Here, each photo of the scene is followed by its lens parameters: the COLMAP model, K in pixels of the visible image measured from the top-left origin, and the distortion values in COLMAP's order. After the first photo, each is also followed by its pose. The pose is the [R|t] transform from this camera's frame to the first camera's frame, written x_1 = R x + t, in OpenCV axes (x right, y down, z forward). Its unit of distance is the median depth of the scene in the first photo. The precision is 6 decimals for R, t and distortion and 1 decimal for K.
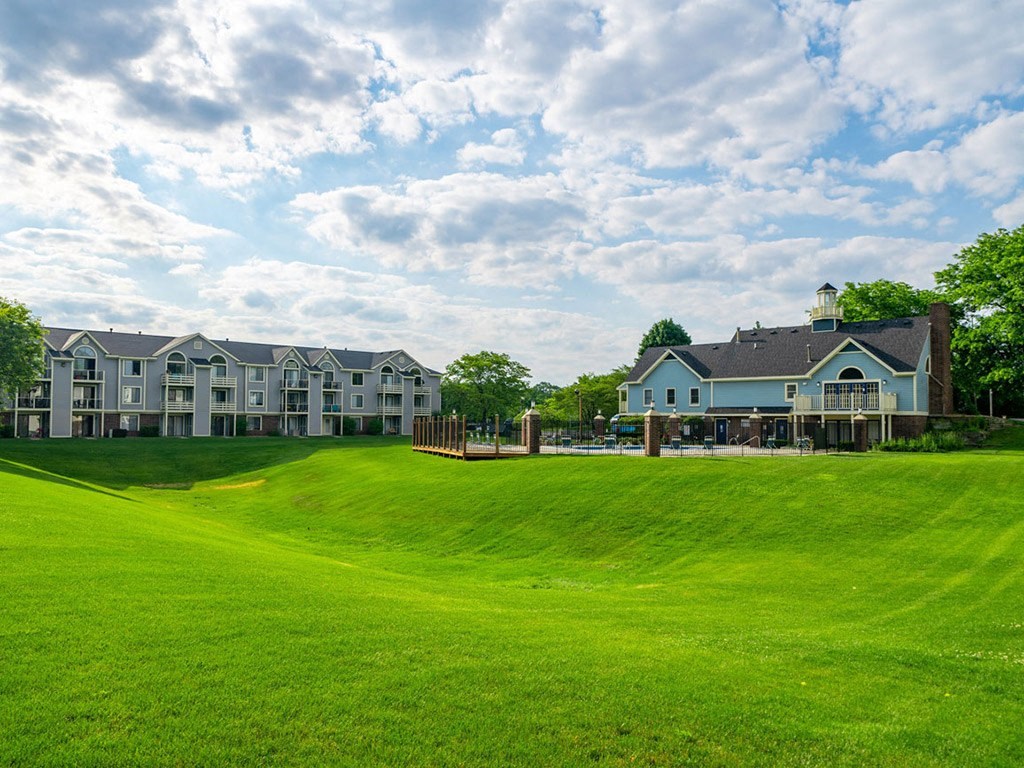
lens RADIAL K [[759.1, 0, 509.8], [0, 759.1, 389.0], [0, 0, 1]] dist [-0.004550, 0.000809]
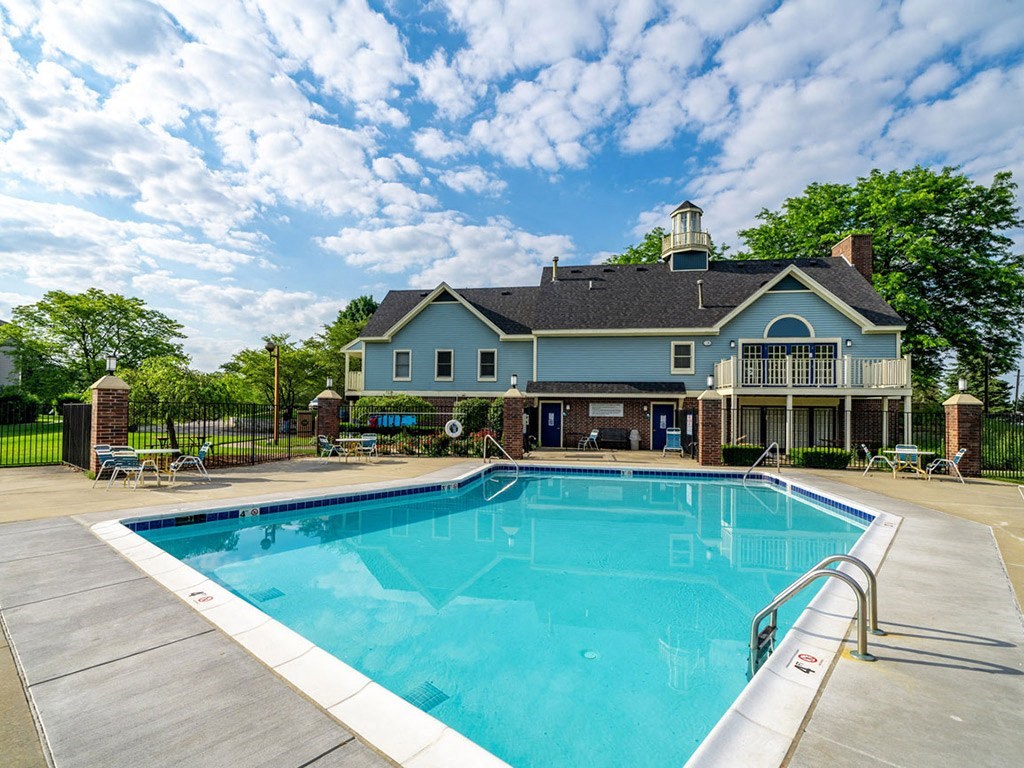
lens RADIAL K [[528.7, 0, 506.9], [0, 528.7, 389.8], [0, 0, 1]] dist [-0.005214, -0.000072]
pose [[0.854877, 0.026537, 0.518152, 0.042844], [-0.029692, 0.999557, -0.002203, 0.029861], [-0.517980, -0.013502, 0.855286, 0.638122]]
